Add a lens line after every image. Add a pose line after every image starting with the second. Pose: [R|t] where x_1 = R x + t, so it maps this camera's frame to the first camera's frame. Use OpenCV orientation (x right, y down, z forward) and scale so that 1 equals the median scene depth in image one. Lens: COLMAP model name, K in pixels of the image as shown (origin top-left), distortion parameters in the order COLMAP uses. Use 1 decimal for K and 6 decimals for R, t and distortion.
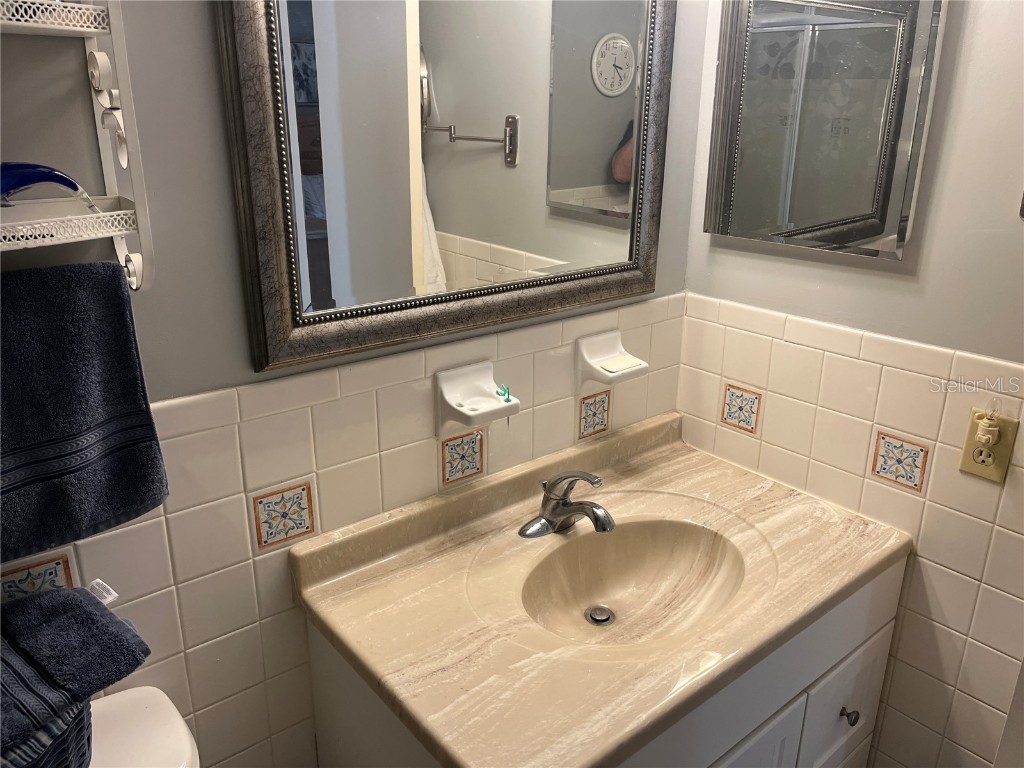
lens RADIAL K [[773.4, 0, 513.5], [0, 773.4, 382.2], [0, 0, 1]] dist [0.058888, -0.076197]
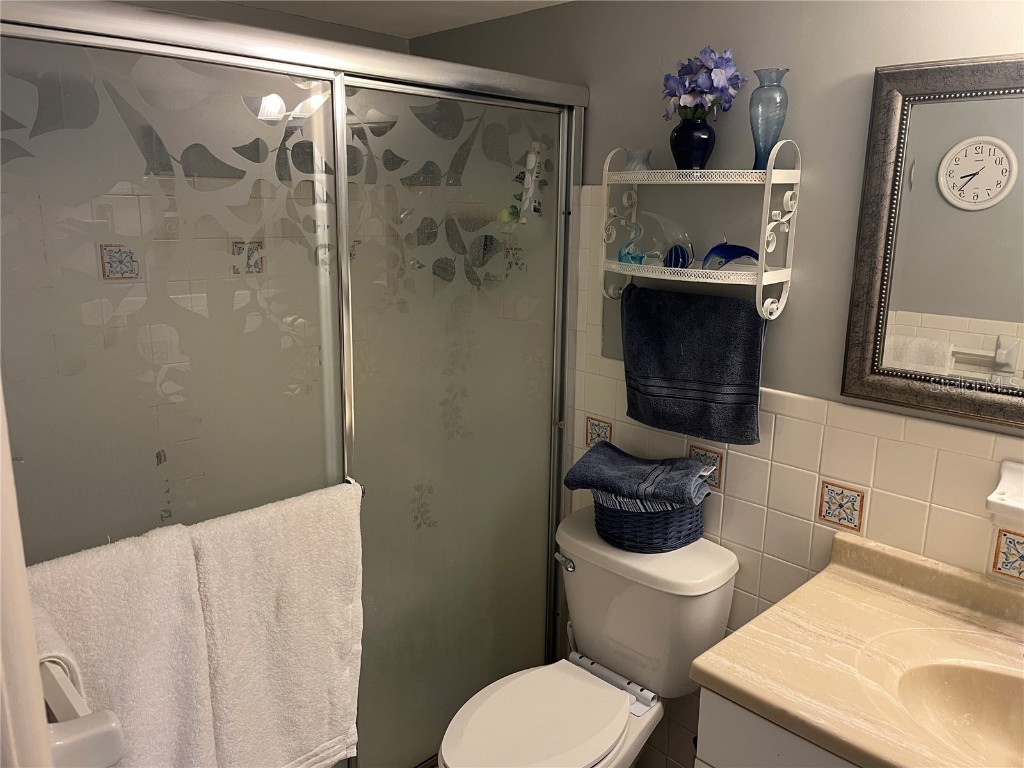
lens RADIAL K [[773.4, 0, 513.8], [0, 773.4, 382.4], [0, 0, 1]] dist [0.058888, -0.076197]
pose [[0.066063, 0.210019, -0.975463, 0.957718], [-0.343382, 0.922672, 0.175397, -0.073583], [0.936869, 0.323369, 0.133072, 0.196550]]
